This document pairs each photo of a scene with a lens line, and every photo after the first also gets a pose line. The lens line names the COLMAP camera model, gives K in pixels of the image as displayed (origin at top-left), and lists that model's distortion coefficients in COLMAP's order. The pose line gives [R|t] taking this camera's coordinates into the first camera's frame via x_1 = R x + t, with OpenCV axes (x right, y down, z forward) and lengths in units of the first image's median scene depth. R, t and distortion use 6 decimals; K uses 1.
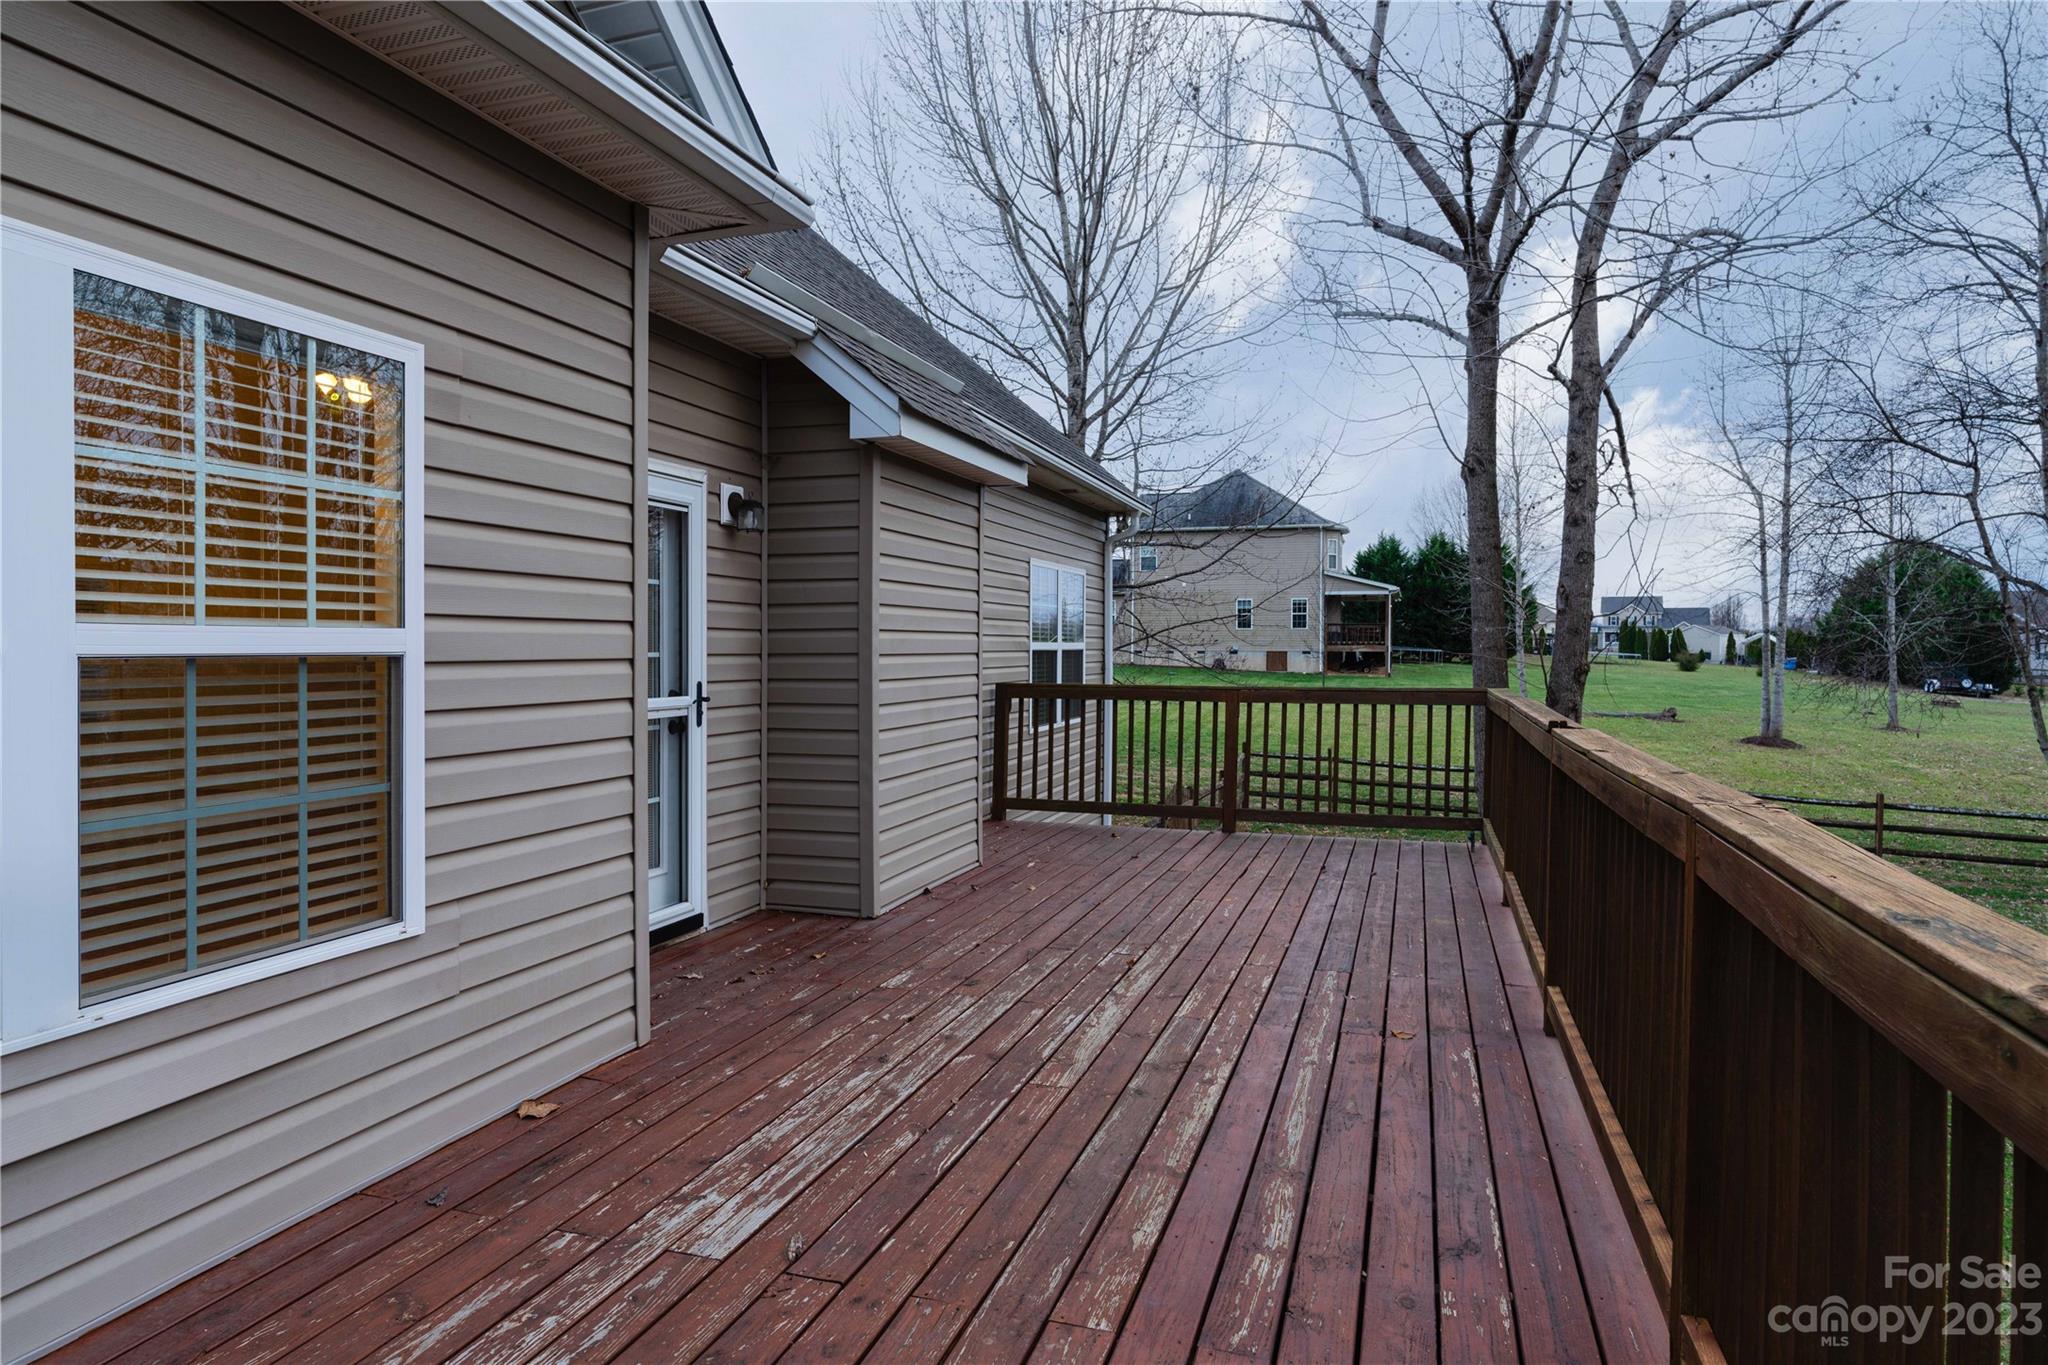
lens RADIAL K [[1212.6, 0, 1028.5], [0, 1212.6, 674.1], [0, 0, 1]] dist [-0.000077, 0.000575]
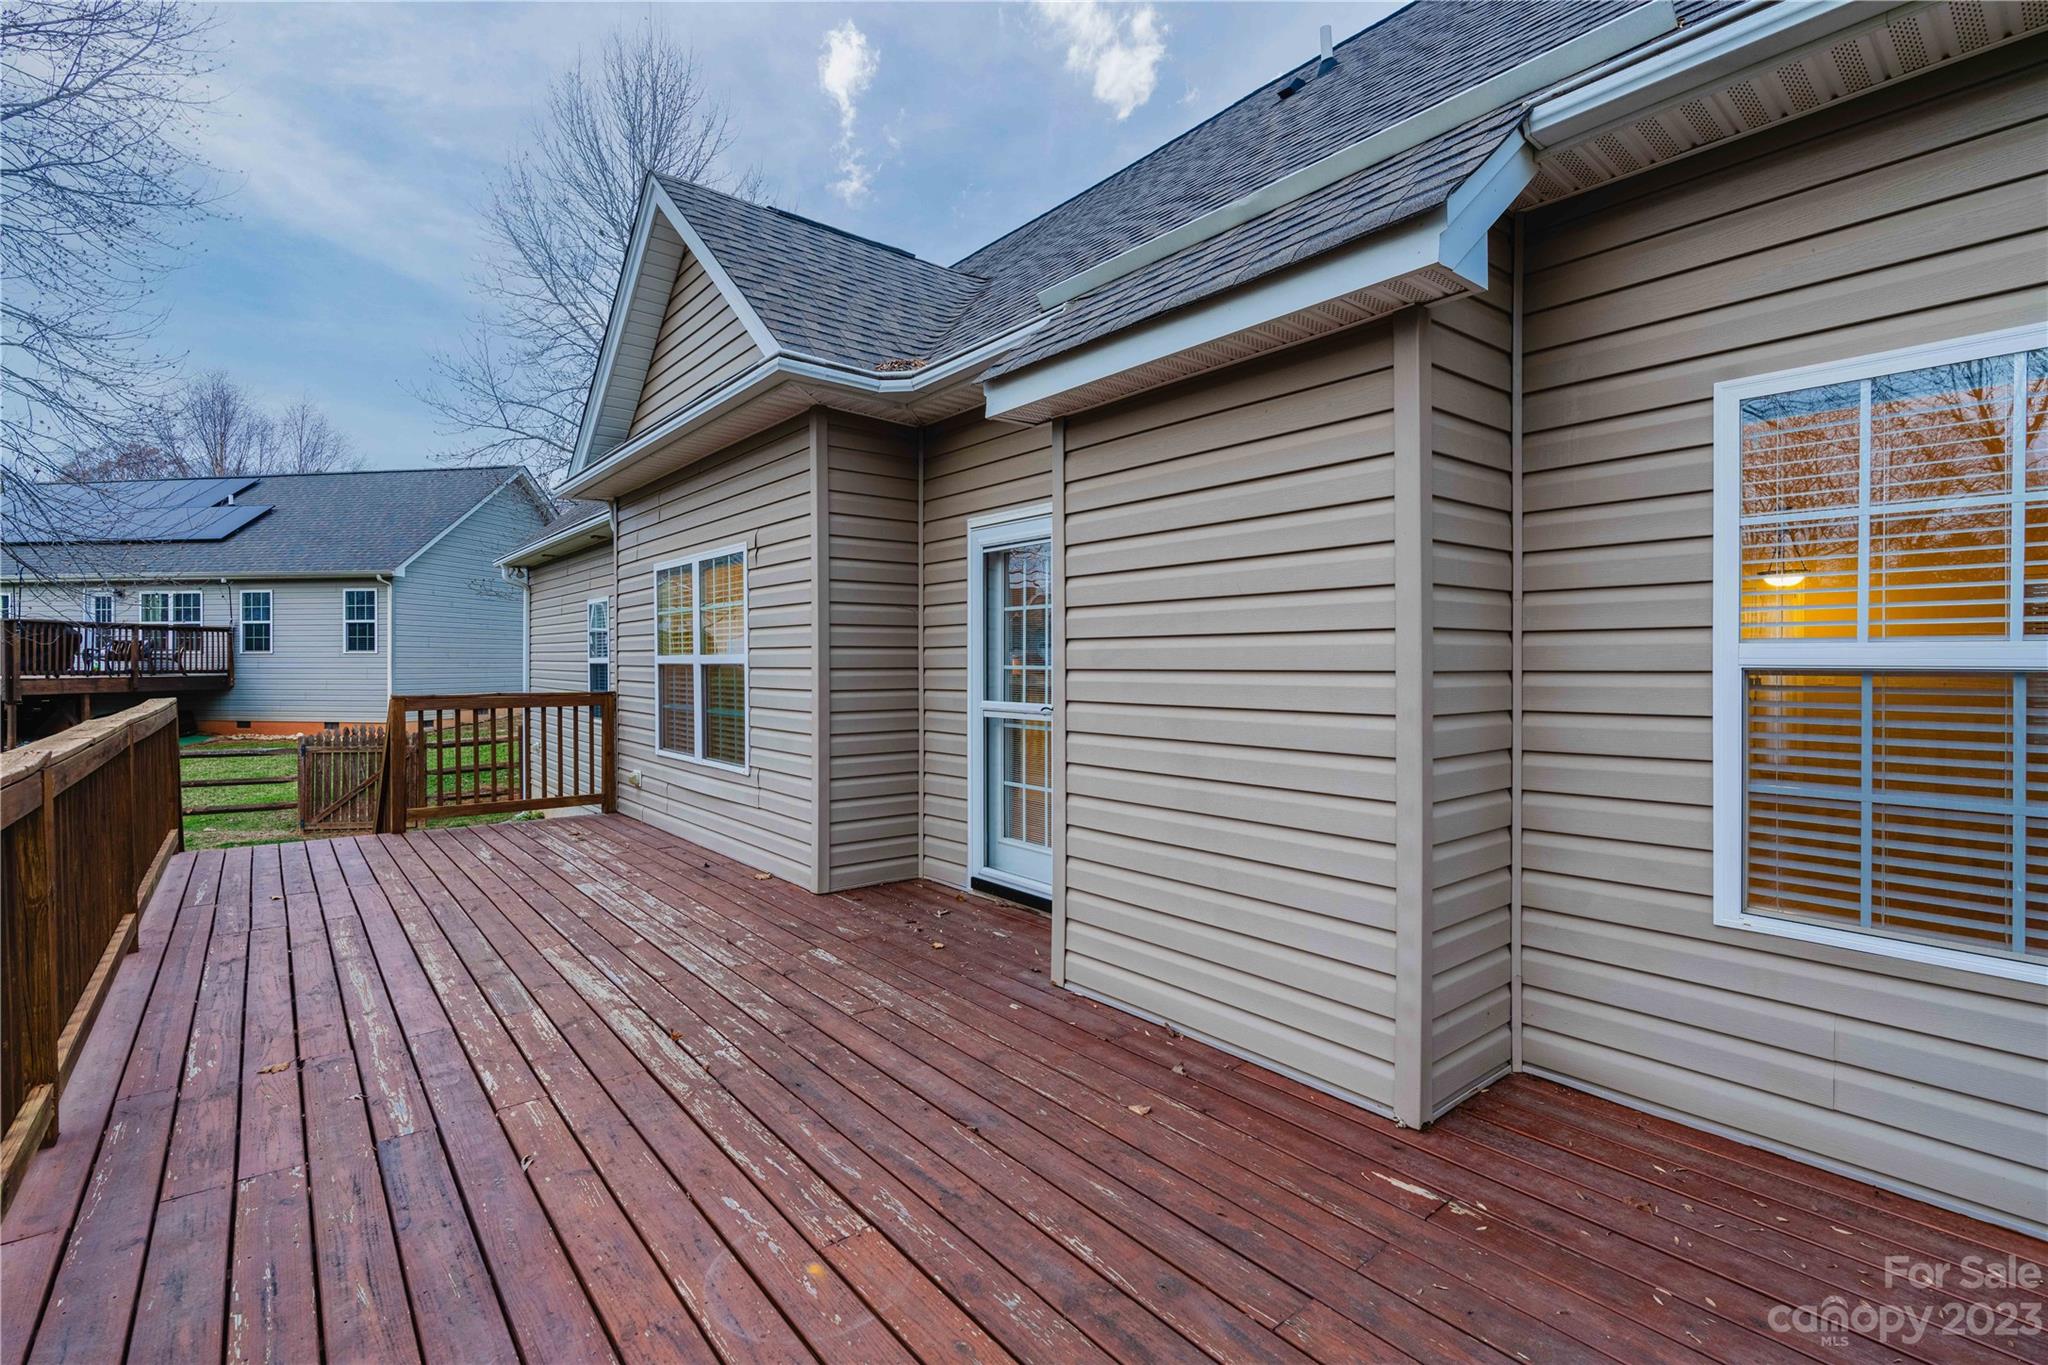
lens RADIAL K [[939.7, 0, 1024.8], [0, 939.7, 673.1], [0, 0, 1]] dist [0.001768, 0.000191]
pose [[-0.549477, 0.006559, -0.835483, 0.519106], [-0.020612, 0.999558, 0.021403, -0.032526], [0.835255, 0.028982, -0.549099, 1.633217]]
